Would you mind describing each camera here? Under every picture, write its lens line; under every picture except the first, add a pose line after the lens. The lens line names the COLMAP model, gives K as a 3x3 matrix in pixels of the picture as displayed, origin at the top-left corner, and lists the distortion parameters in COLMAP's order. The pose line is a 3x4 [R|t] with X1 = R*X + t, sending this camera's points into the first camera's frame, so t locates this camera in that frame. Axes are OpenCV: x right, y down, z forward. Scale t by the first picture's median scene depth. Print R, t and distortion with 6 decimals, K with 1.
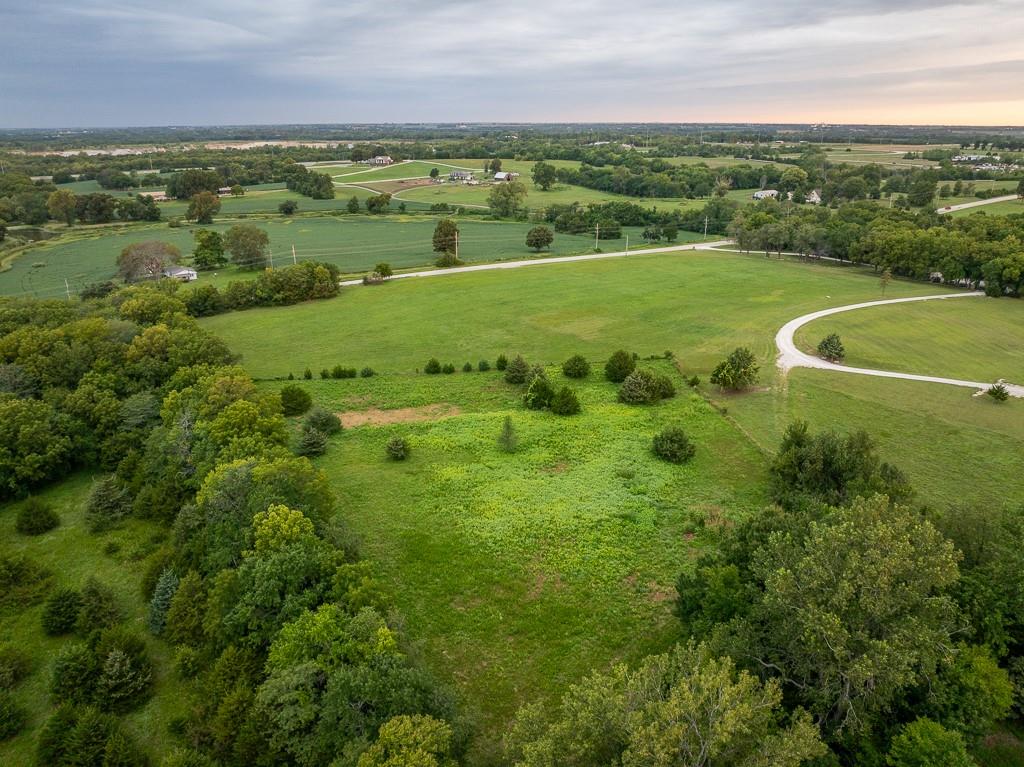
lens RADIAL K [[715.3, 0, 516.7], [0, 715.3, 388.1], [0, 0, 1]] dist [-0.034133, -0.004739]
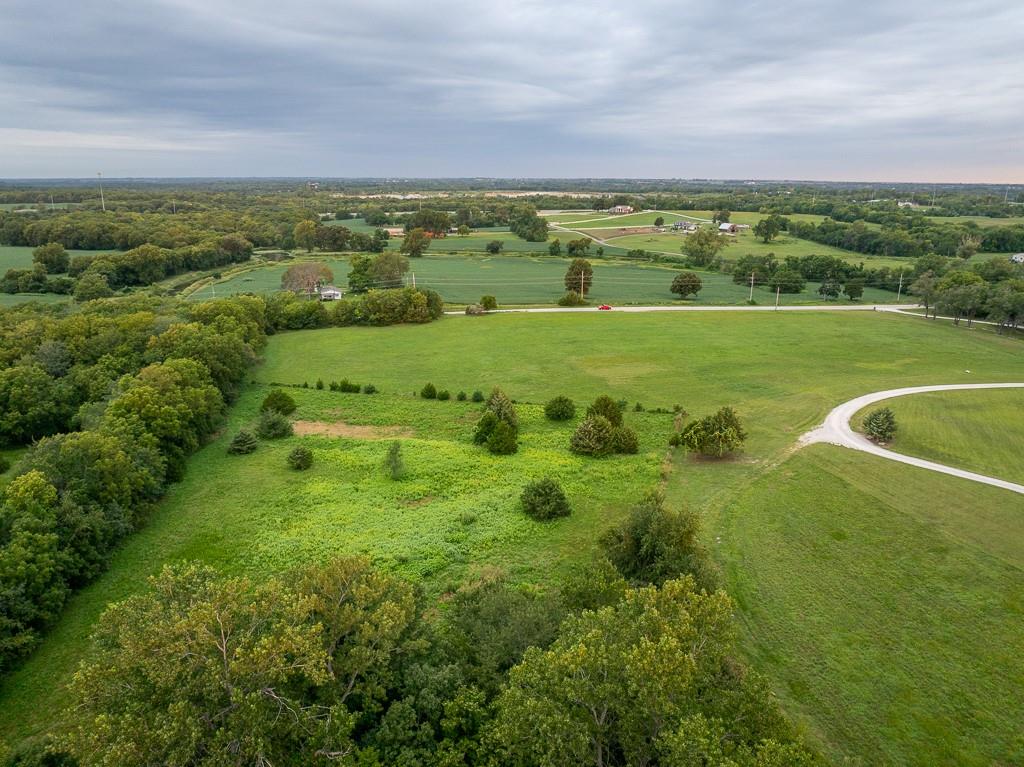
lens RADIAL K [[715.3, 0, 516.7], [0, 715.3, 382.0], [0, 0, 1]] dist [-0.034133, -0.004739]
pose [[0.925005, 0.109190, -0.363927, 0.131353], [-0.137748, 0.989028, -0.053377, -0.002564], [0.354106, 0.099504, 0.929897, 0.045472]]
